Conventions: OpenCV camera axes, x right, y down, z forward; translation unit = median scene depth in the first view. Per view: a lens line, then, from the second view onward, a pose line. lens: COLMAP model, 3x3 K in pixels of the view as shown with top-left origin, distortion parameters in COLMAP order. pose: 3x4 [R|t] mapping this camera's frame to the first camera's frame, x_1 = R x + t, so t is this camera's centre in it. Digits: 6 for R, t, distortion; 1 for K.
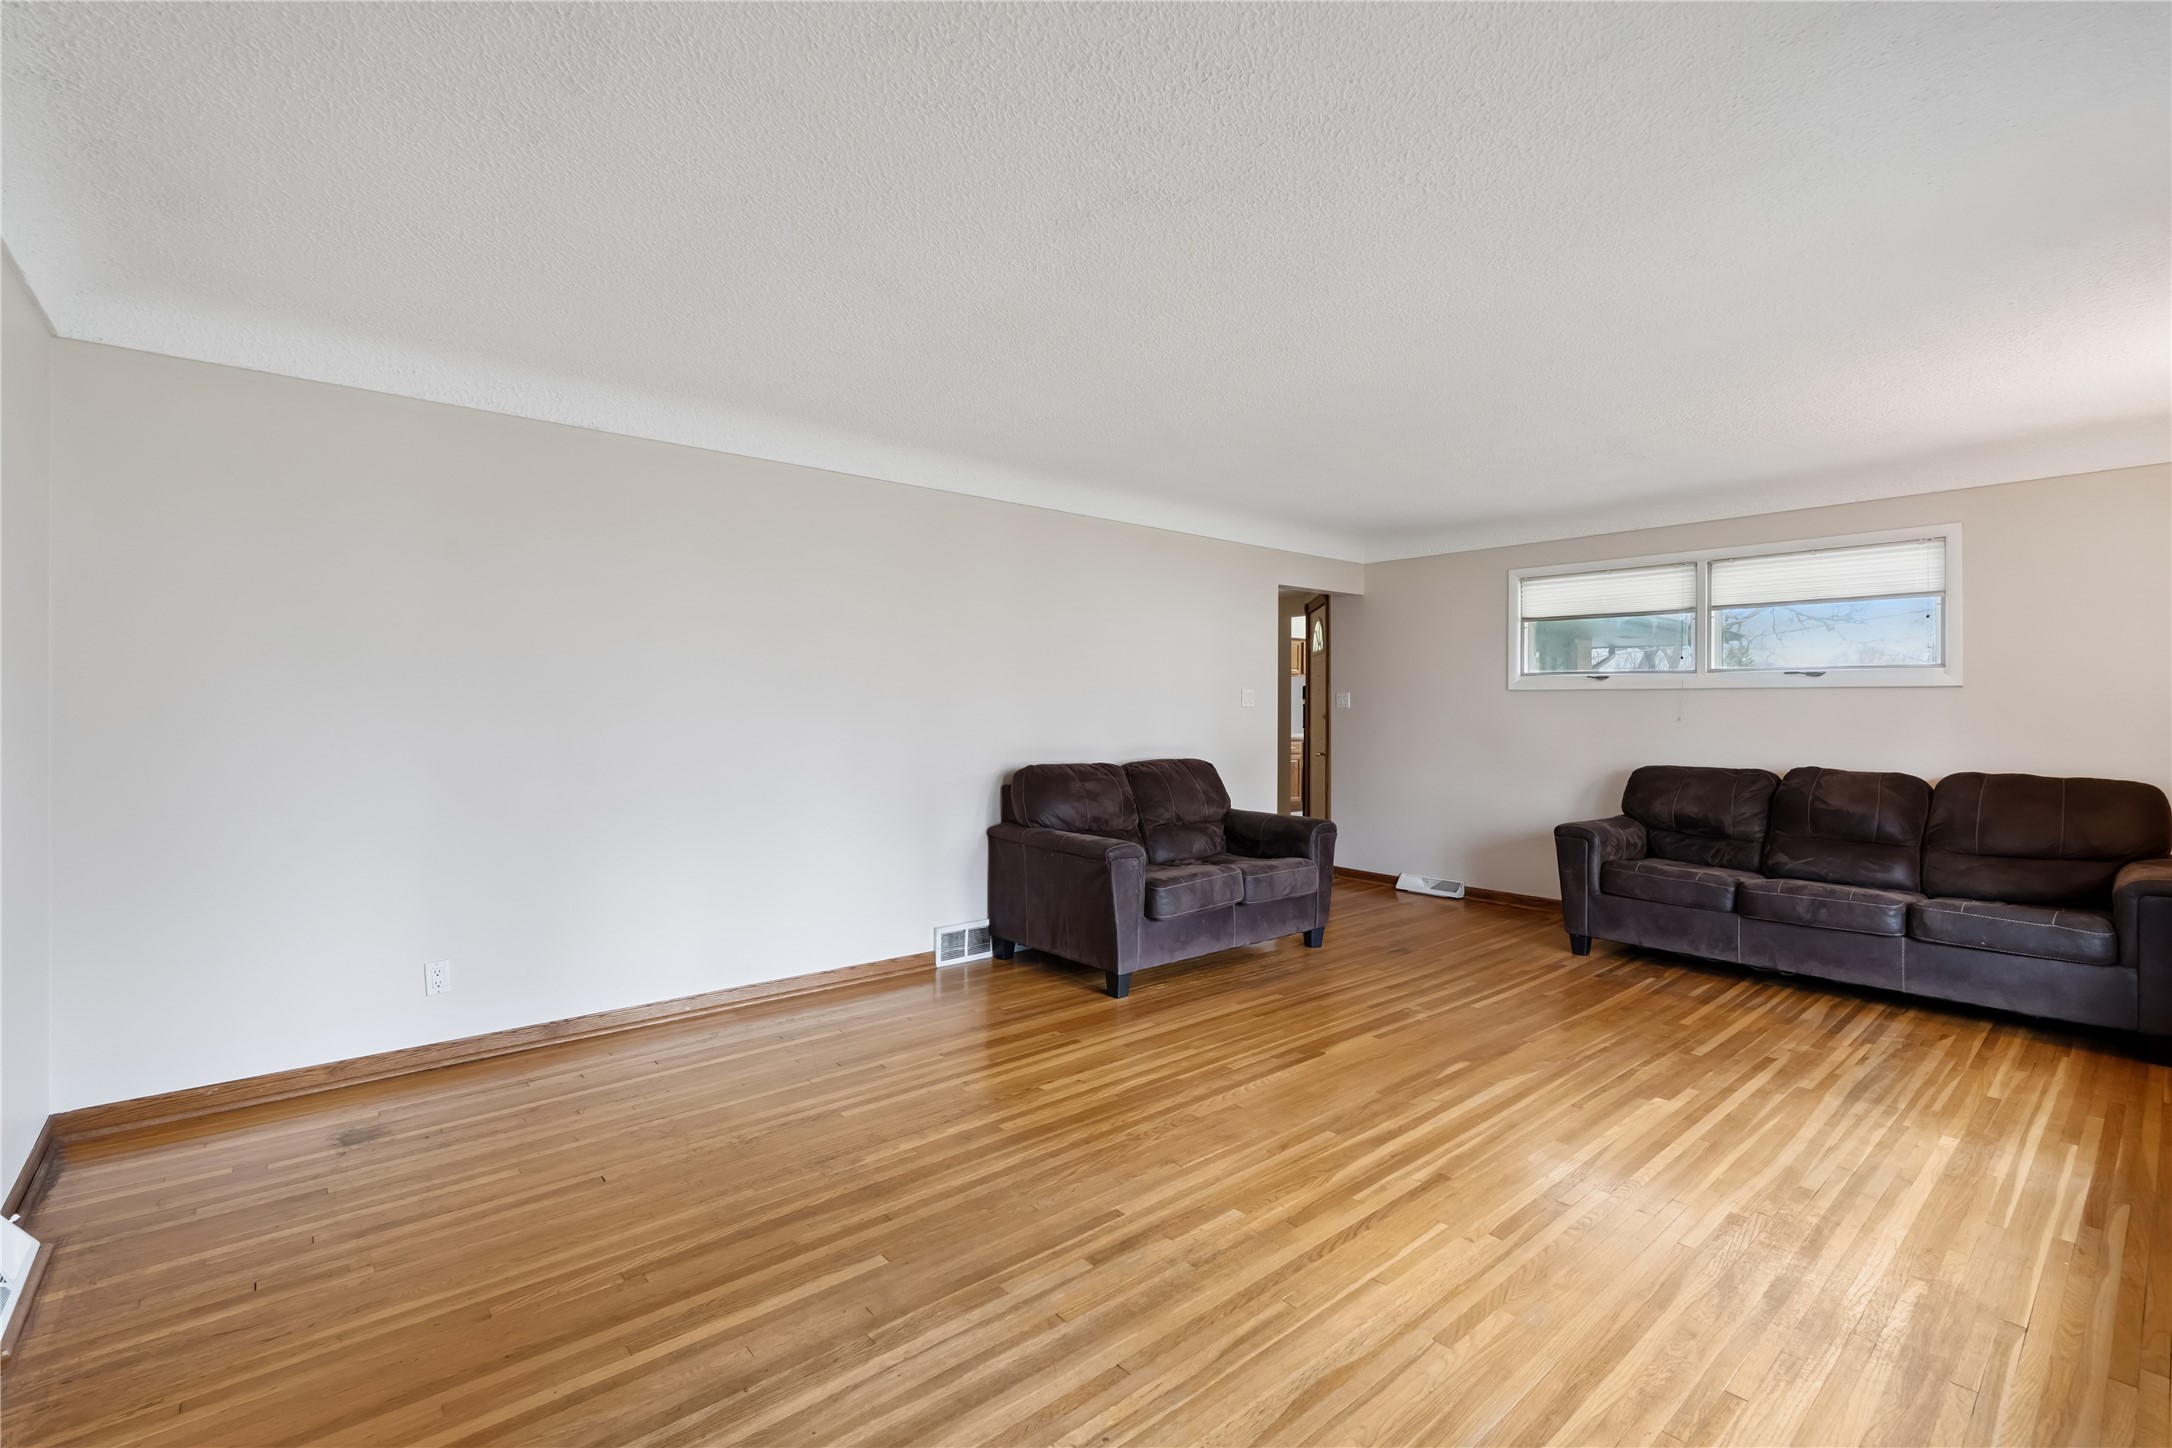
lens RADIAL K [[968.3, 0, 1089.2], [0, 968.3, 717.4], [0, 0, 1]] dist [-0.004278, -0.000284]
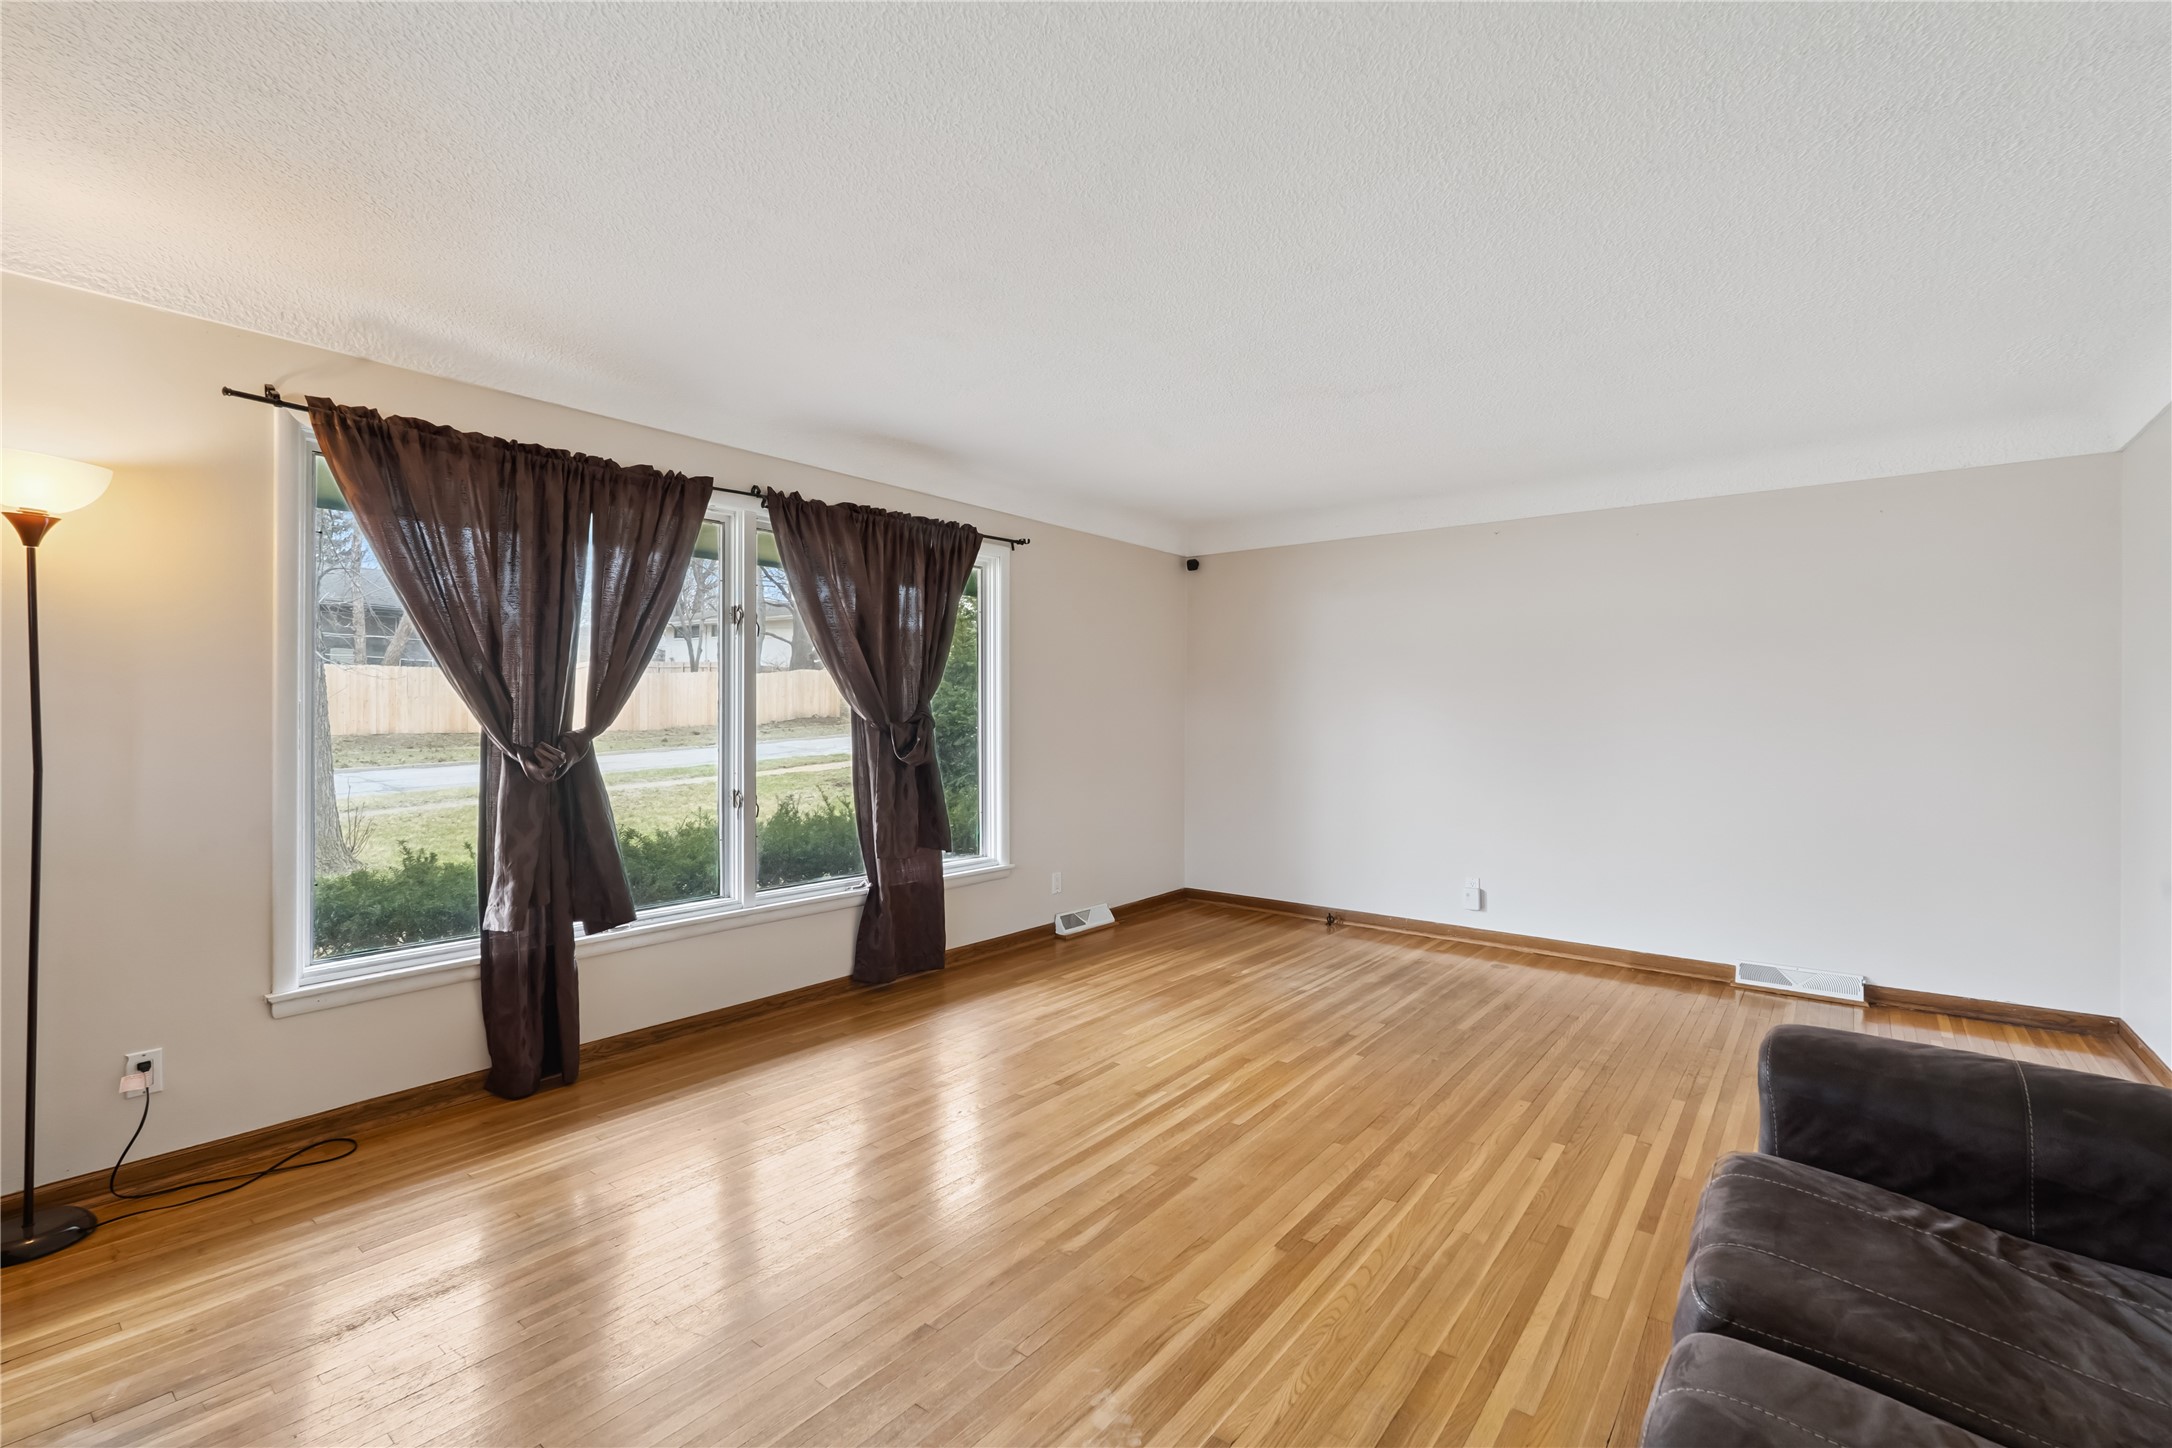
lens RADIAL K [[968.3, 0, 1089.2], [0, 968.3, 717.4], [0, 0, 1]] dist [-0.004278, -0.000284]
pose [[-0.980833, -0.010287, -0.194579, 0.629783], [-0.012913, 0.999842, 0.012233, -0.013633], [0.194422, 0.014511, -0.980811, 2.040823]]
